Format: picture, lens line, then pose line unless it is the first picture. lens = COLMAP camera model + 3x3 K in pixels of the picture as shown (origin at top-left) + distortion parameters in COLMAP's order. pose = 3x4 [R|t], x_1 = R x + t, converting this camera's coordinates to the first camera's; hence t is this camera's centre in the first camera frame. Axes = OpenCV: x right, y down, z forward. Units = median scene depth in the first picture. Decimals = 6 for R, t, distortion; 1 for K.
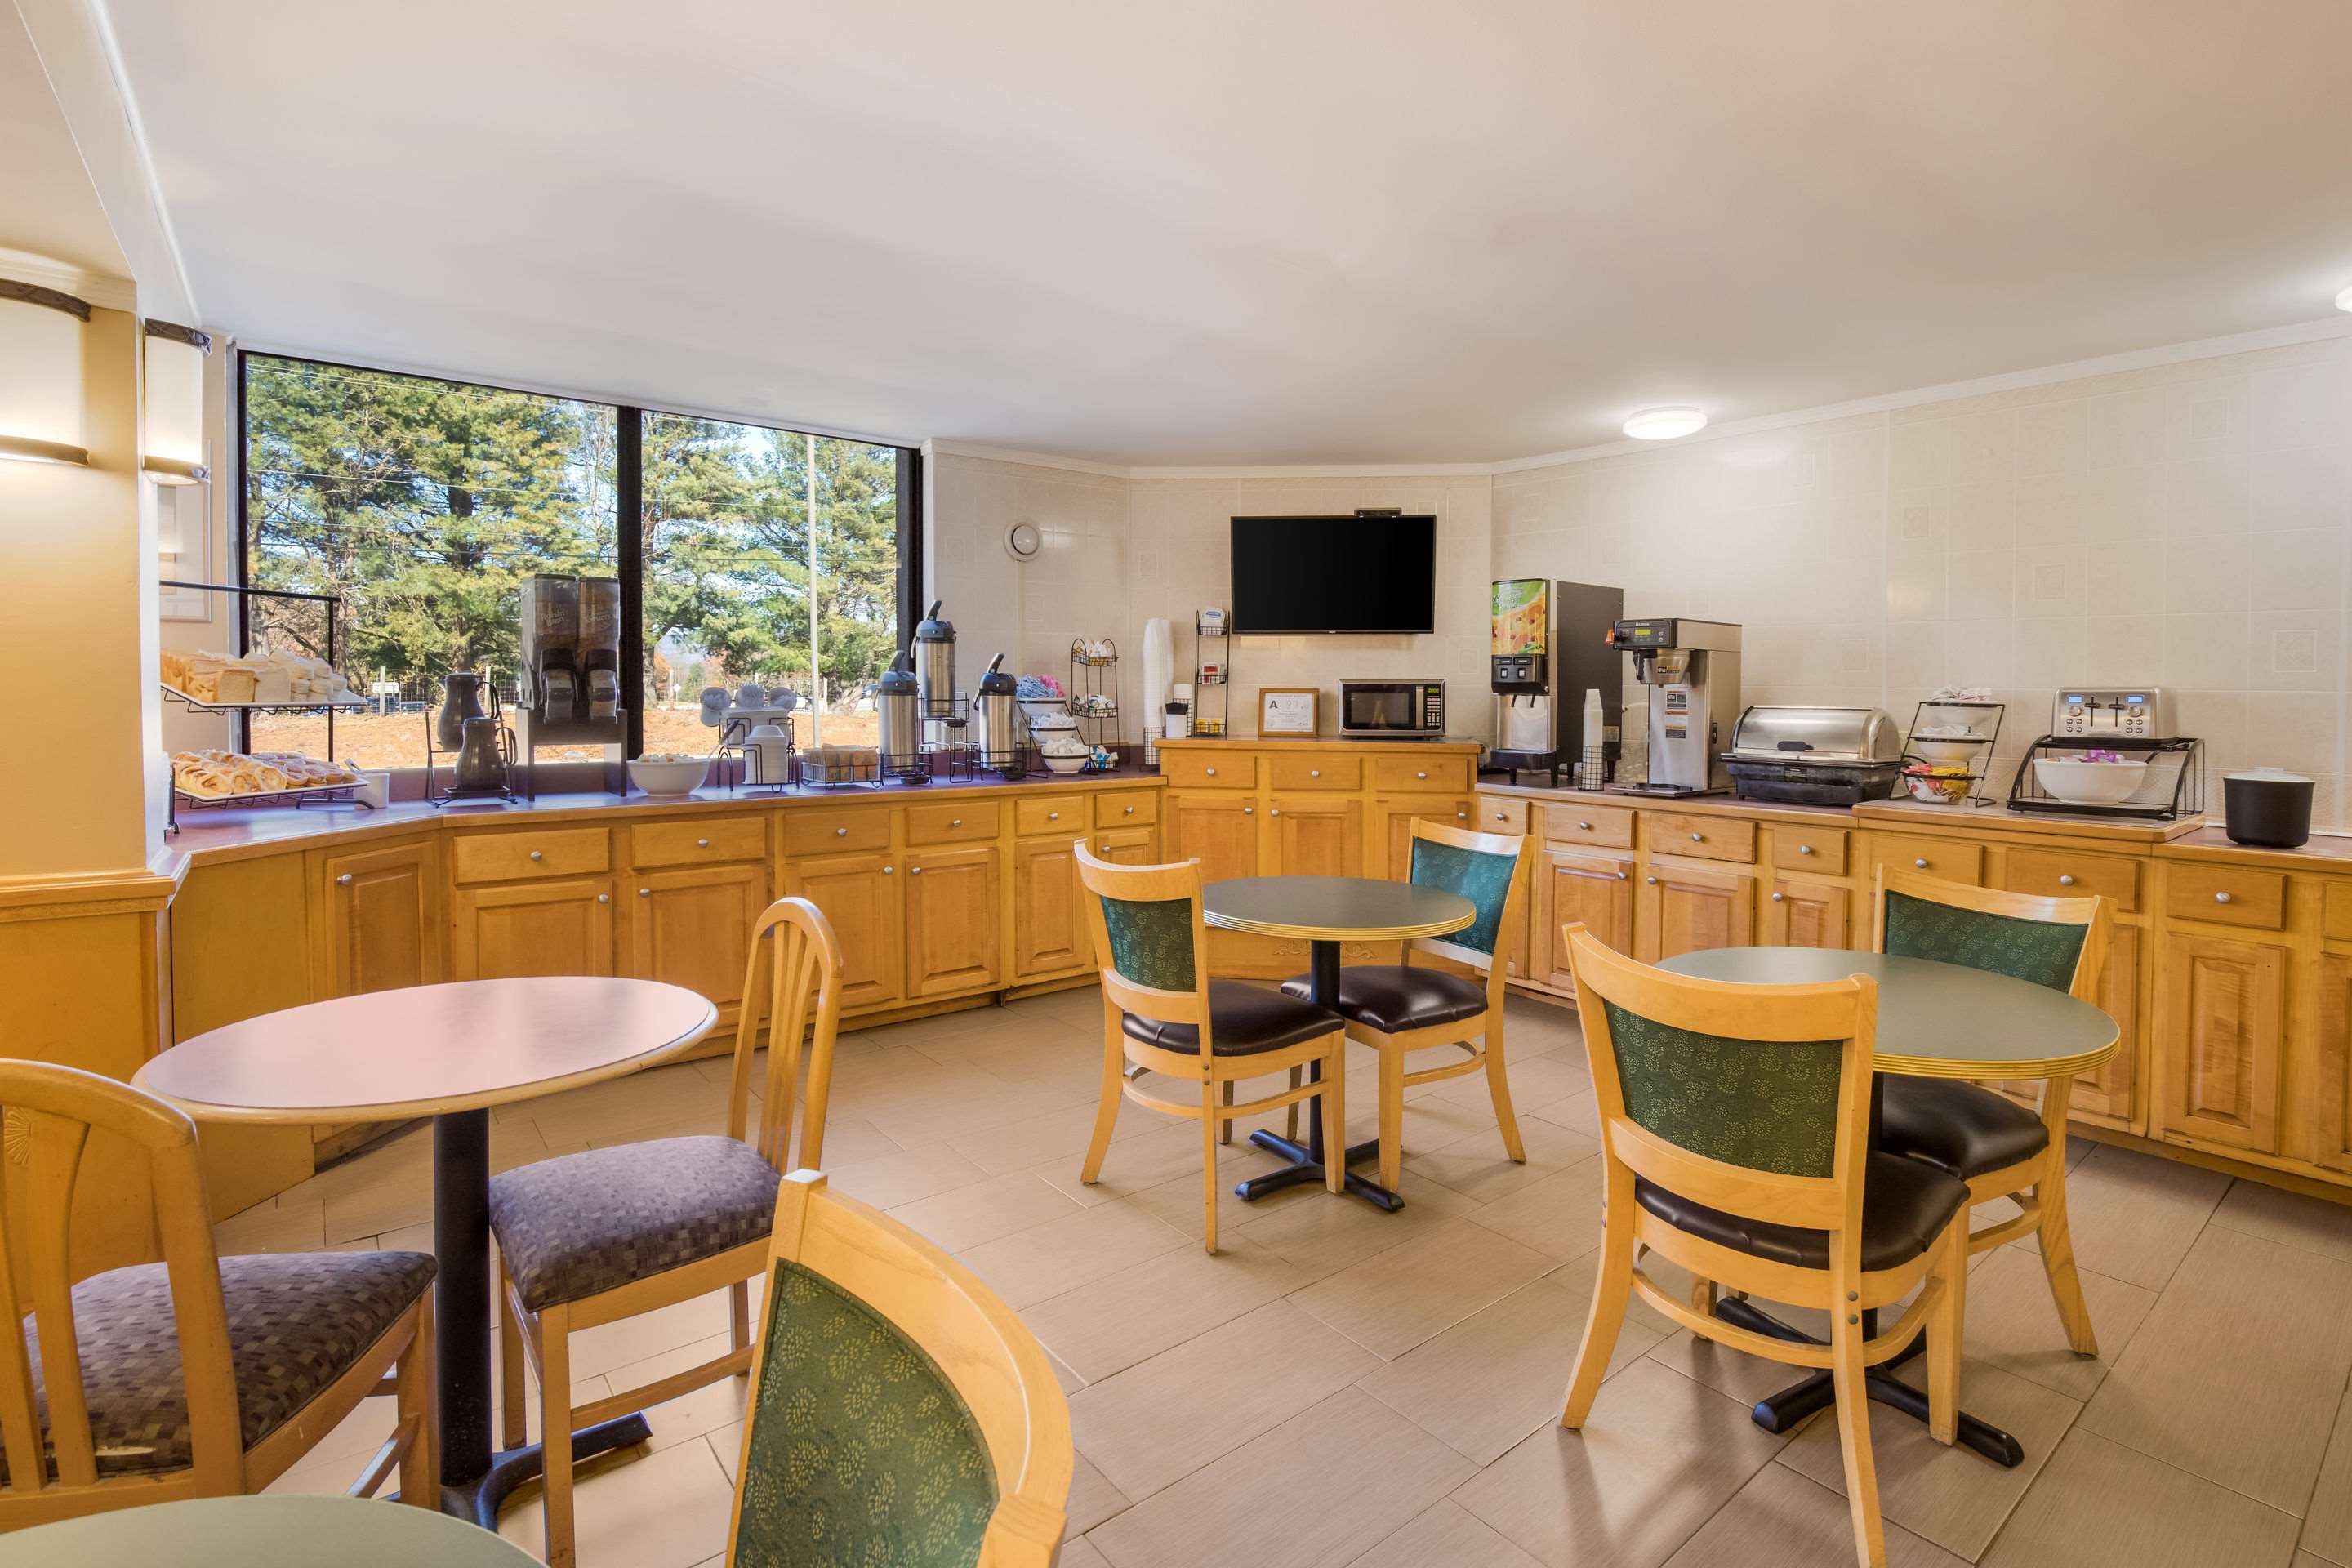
lens RADIAL K [[1127.7, 0, 1177.5], [0, 1127.7, 698.1], [0, 0, 1]] dist [-0.016374, 0.000601]
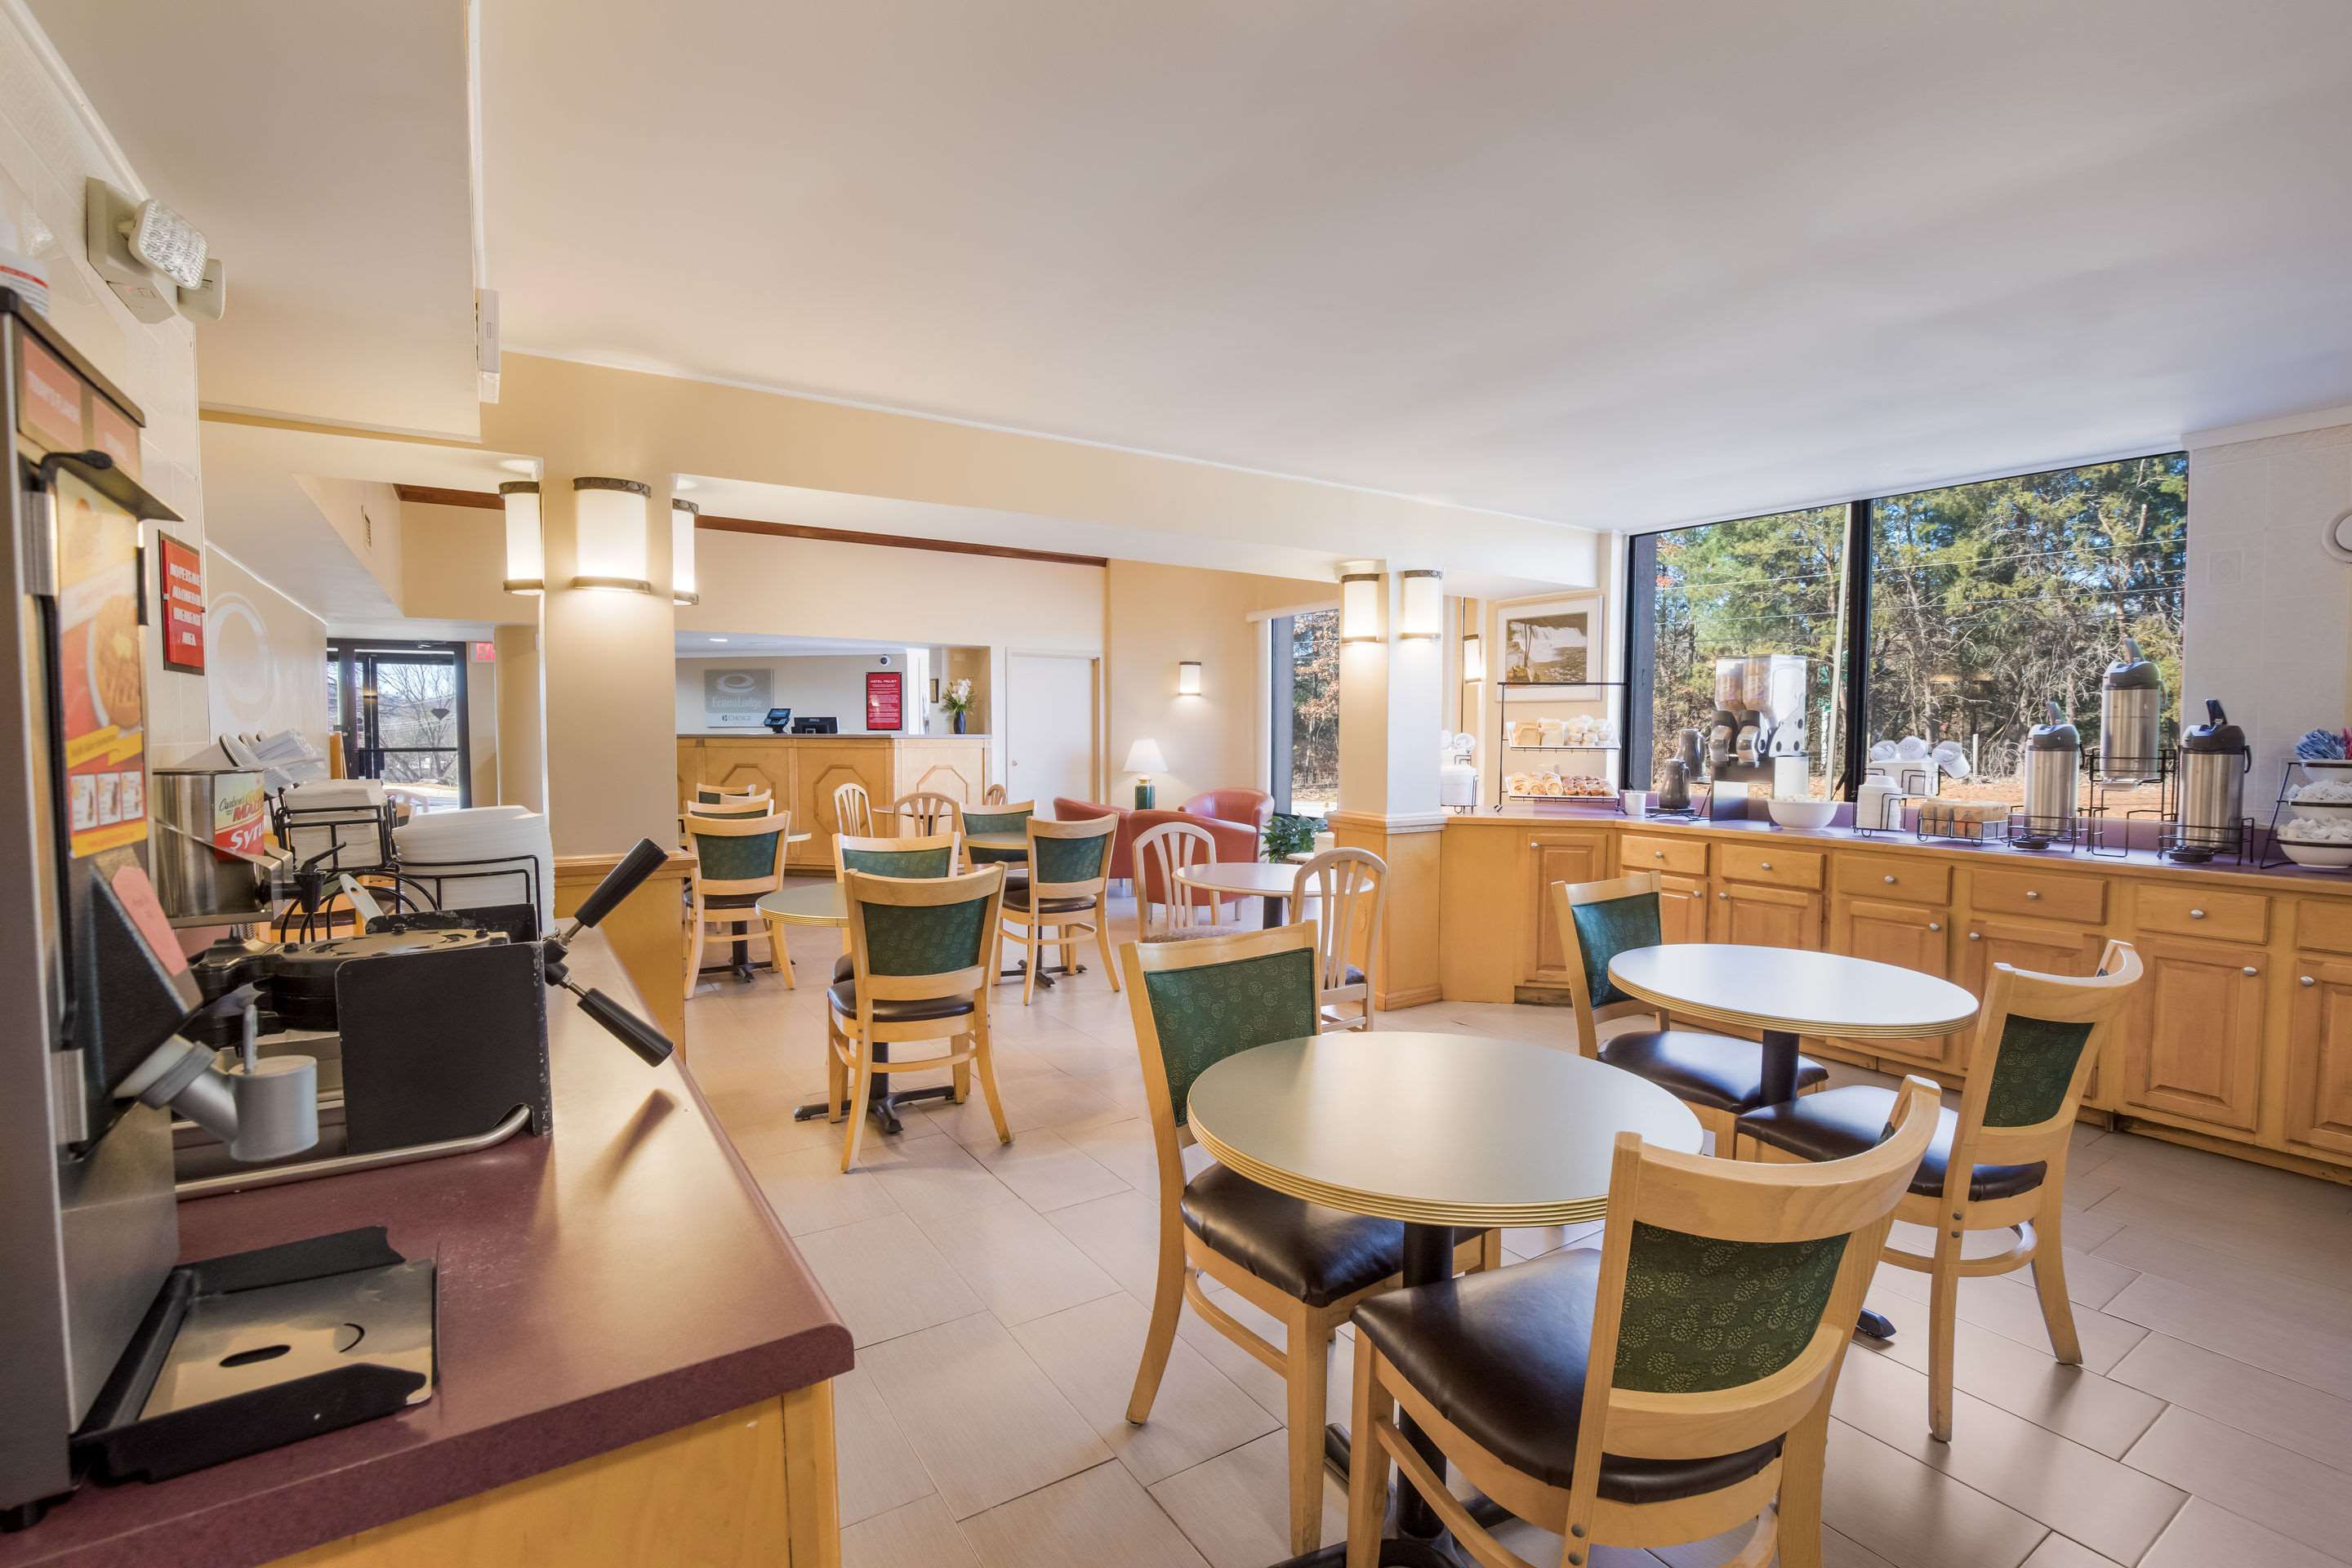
lens RADIAL K [[1064.1, 0, 1227.2], [0, 1064.1, 785.3], [0, 0, 1]] dist [-0.020468, 0.000694]
pose [[-0.063978, 0.044313, -0.996967, 0.575937], [-0.018769, 0.998784, 0.045598, -0.000679], [0.997775, 0.021630, -0.063069, 0.366535]]
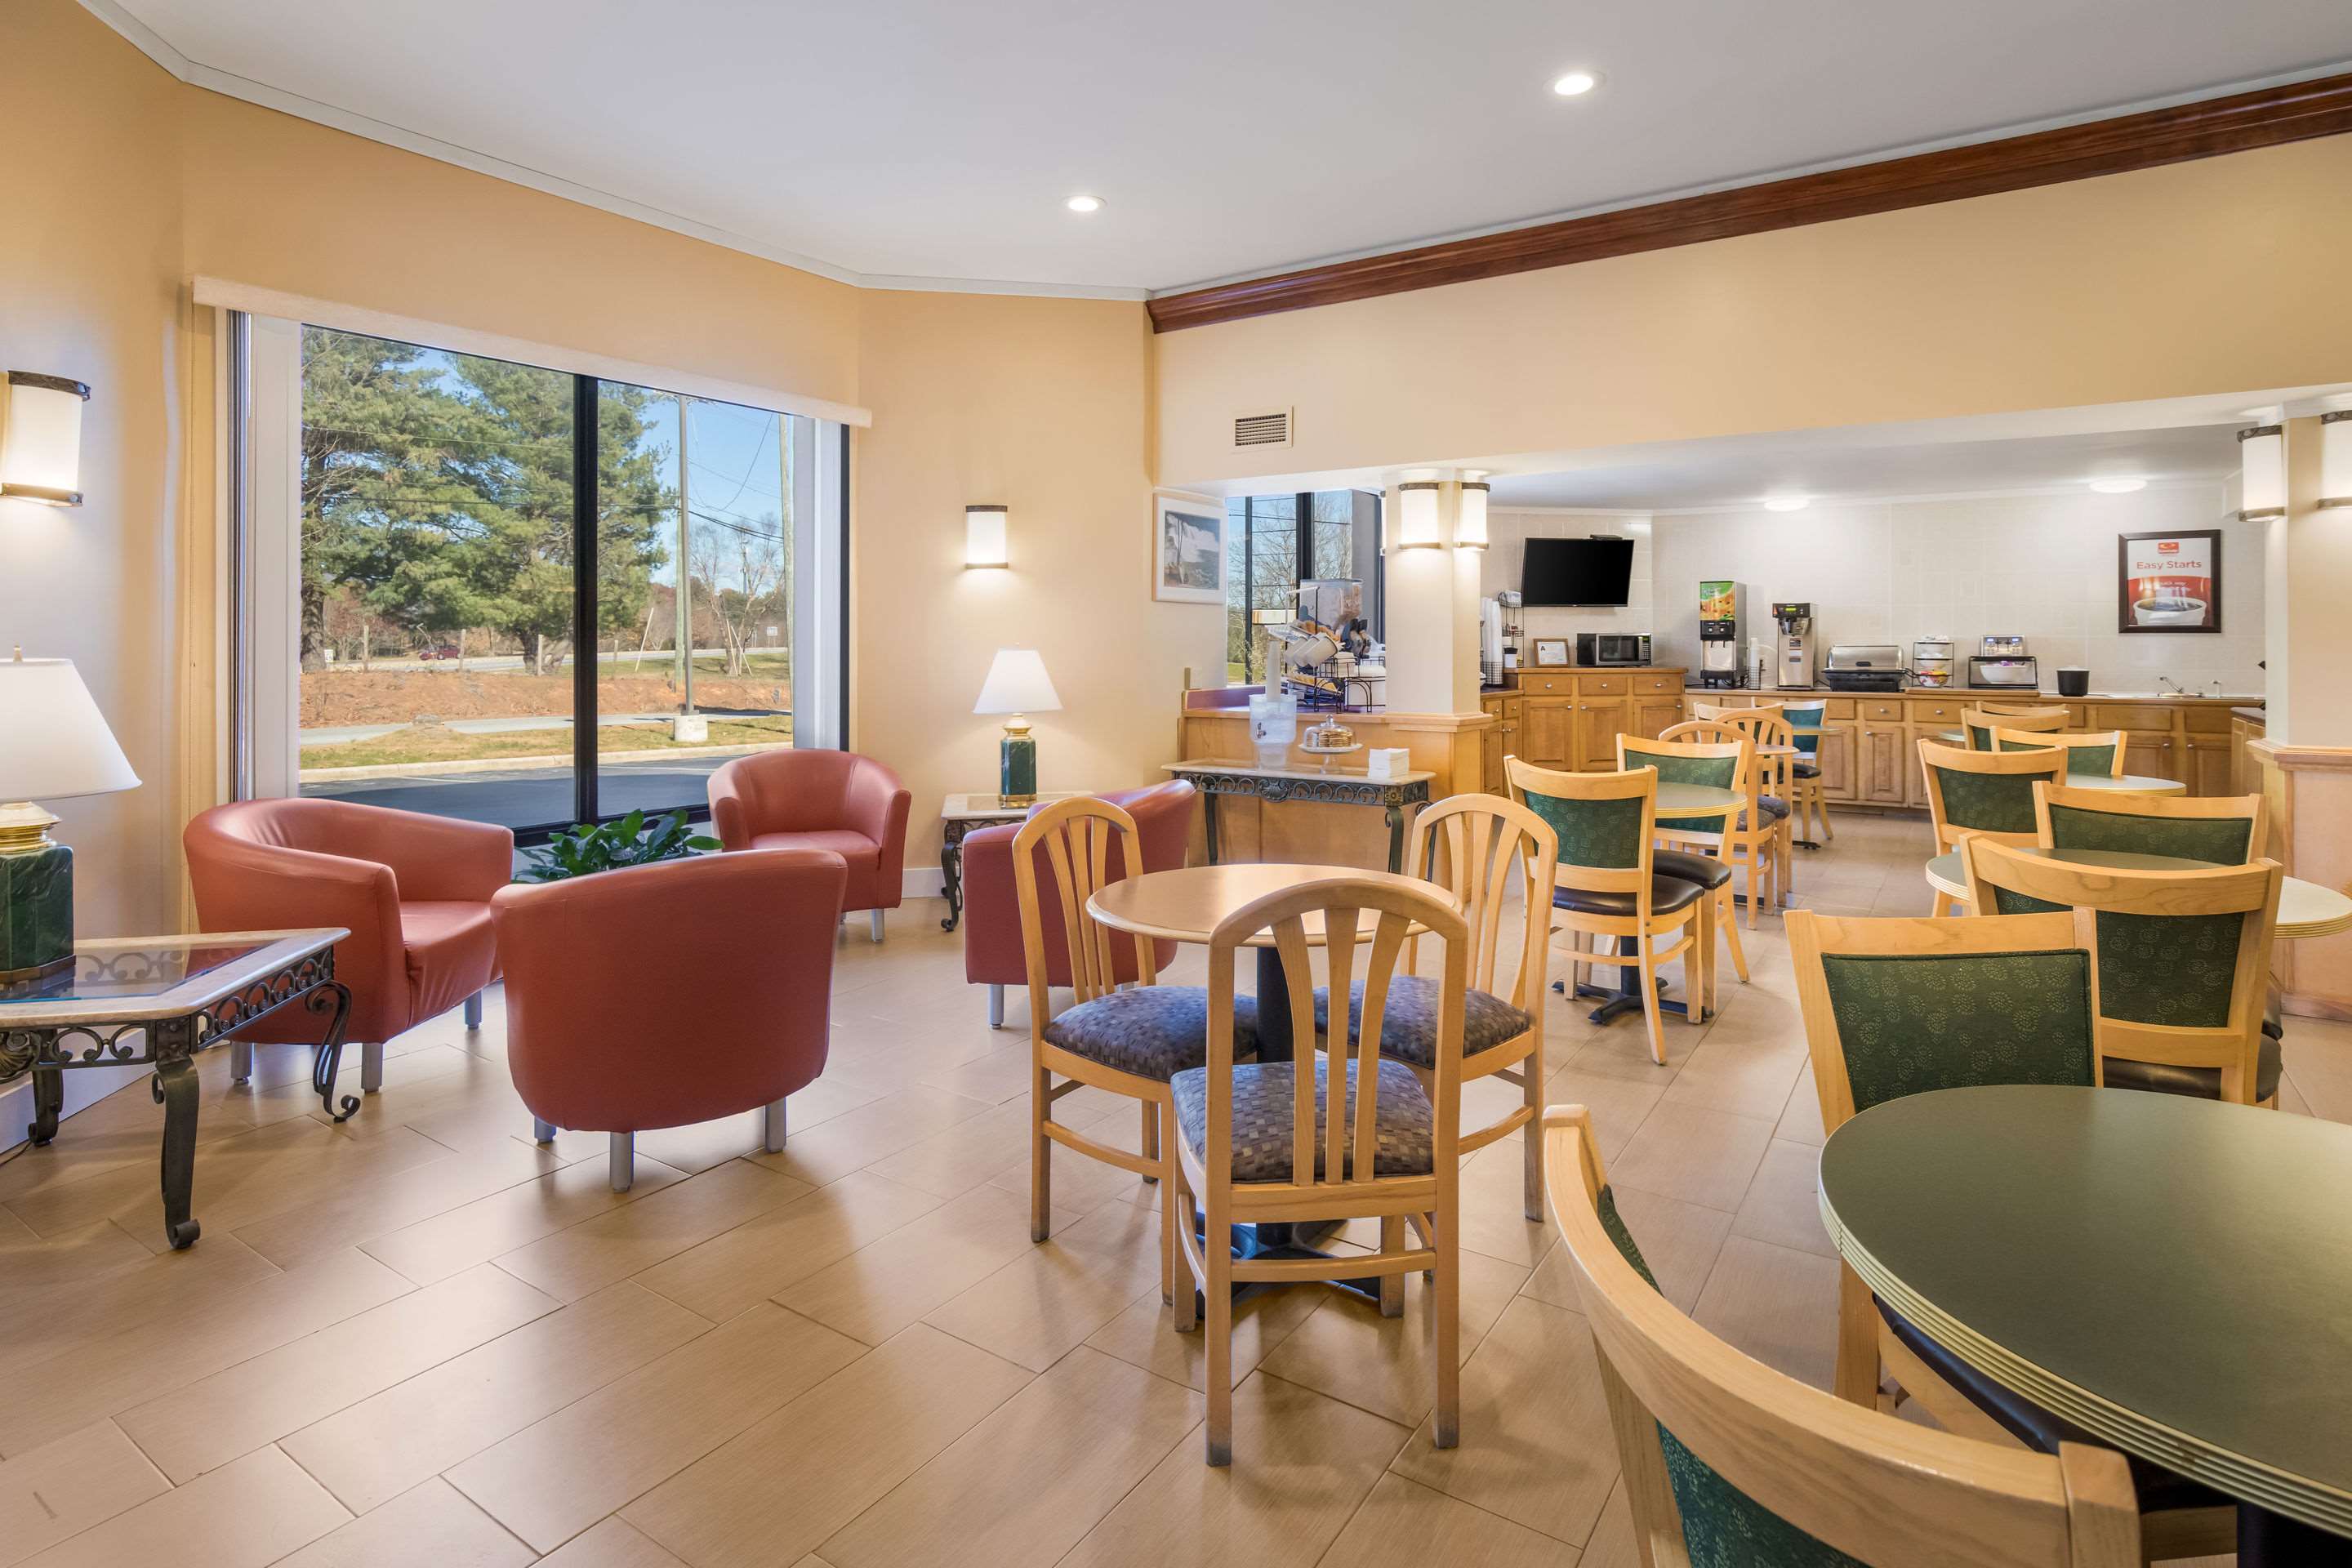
lens RADIAL K [[1210.9, 0, 1178.5], [0, 1210.9, 632.1], [0, 0, 1]] dist [0.001785, 0.000290]
pose [[0.953367, -0.004453, 0.301781, -1.077574], [0.009723, 0.999825, -0.015962, 0.005627], [-0.301657, 0.018152, 0.953244, -0.616708]]
